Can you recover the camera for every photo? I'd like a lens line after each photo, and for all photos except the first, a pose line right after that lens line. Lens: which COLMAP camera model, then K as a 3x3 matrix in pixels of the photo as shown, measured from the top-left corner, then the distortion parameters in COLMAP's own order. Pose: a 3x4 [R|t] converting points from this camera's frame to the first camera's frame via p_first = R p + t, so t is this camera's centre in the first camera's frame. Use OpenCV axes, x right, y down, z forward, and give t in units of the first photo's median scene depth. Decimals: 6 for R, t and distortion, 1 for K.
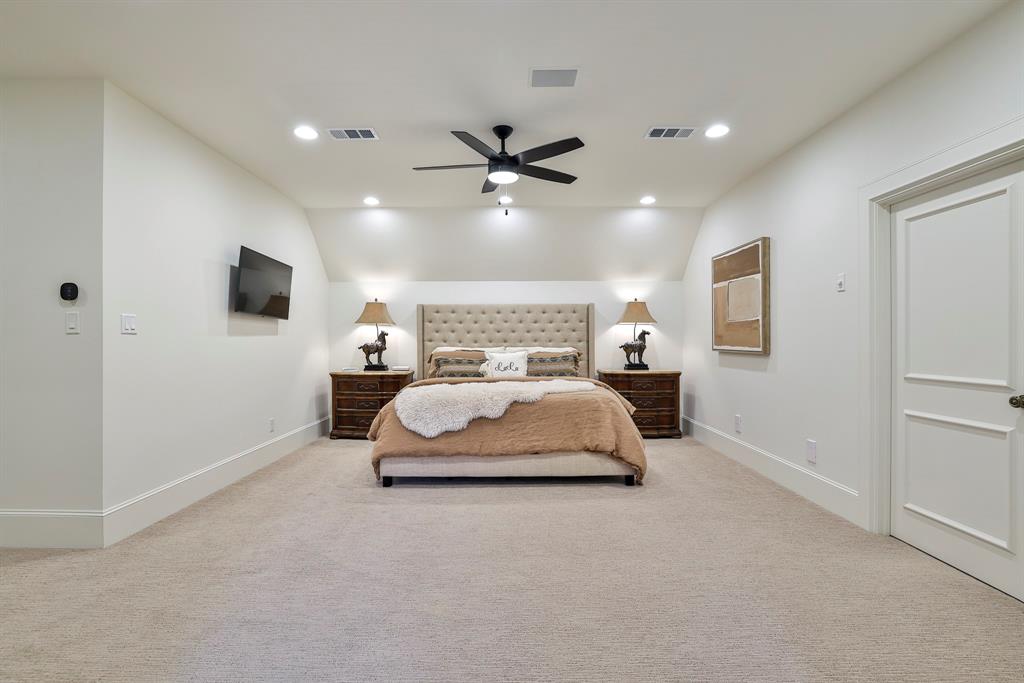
lens RADIAL K [[465.2, 0, 512.0], [0, 465.2, 341.5], [0, 0, 1]] dist [-0.026203, 0.000302]
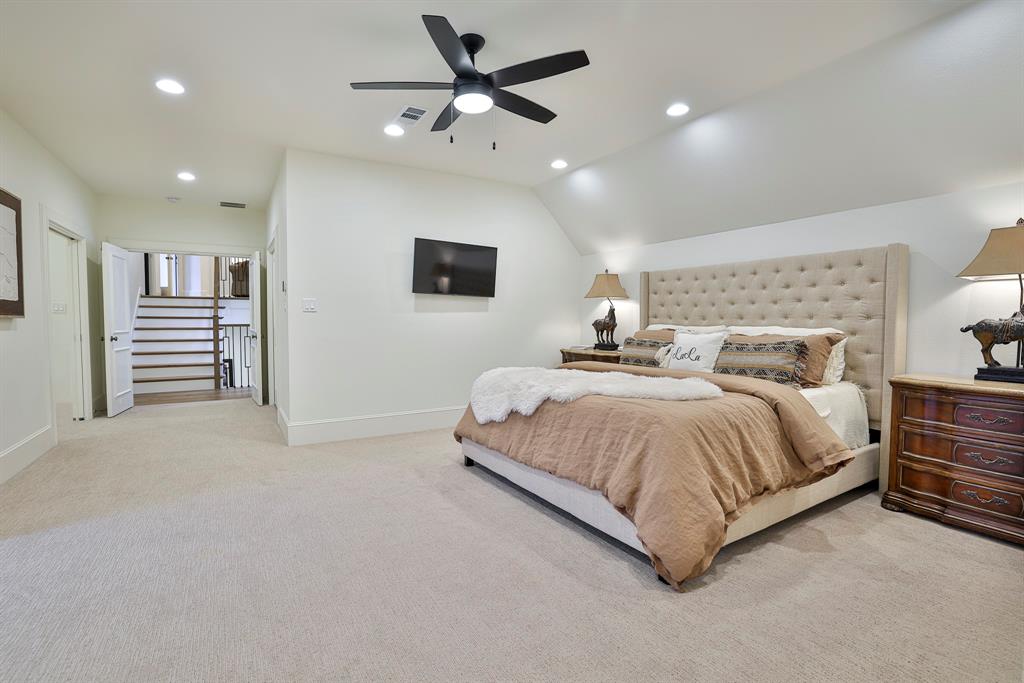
lens RADIAL K [[476.6, 0, 512.0], [0, 476.6, 341.5], [0, 0, 1]] dist [-0.030563, 0.000527]
pose [[0.514460, 0.041675, -0.856501, 0.458934], [-0.002384, 0.998884, 0.047171, 0.003188], [0.857511, -0.022225, 0.513985, 0.418486]]
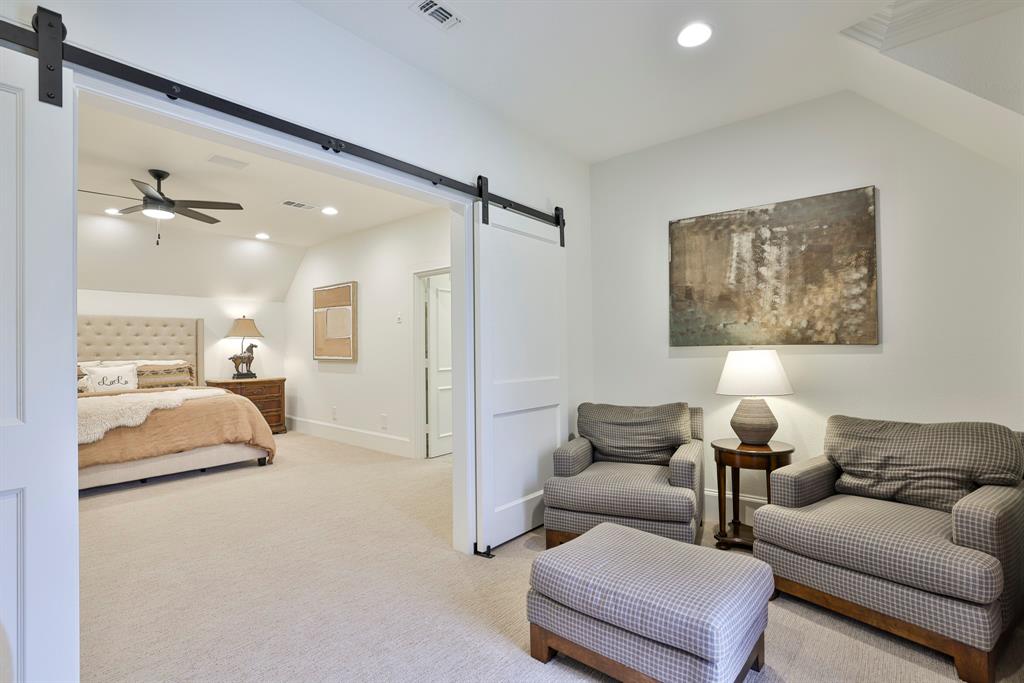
lens RADIAL K [[476.6, 0, 512.0], [0, 476.6, 341.5], [0, 0, 1]] dist [-0.030563, 0.000527]
pose [[0.643418, 0.007830, 0.765475, -0.223944], [0.009333, 0.999793, -0.018072, -0.002952], [-0.765458, 0.018772, 0.643212, -0.278075]]
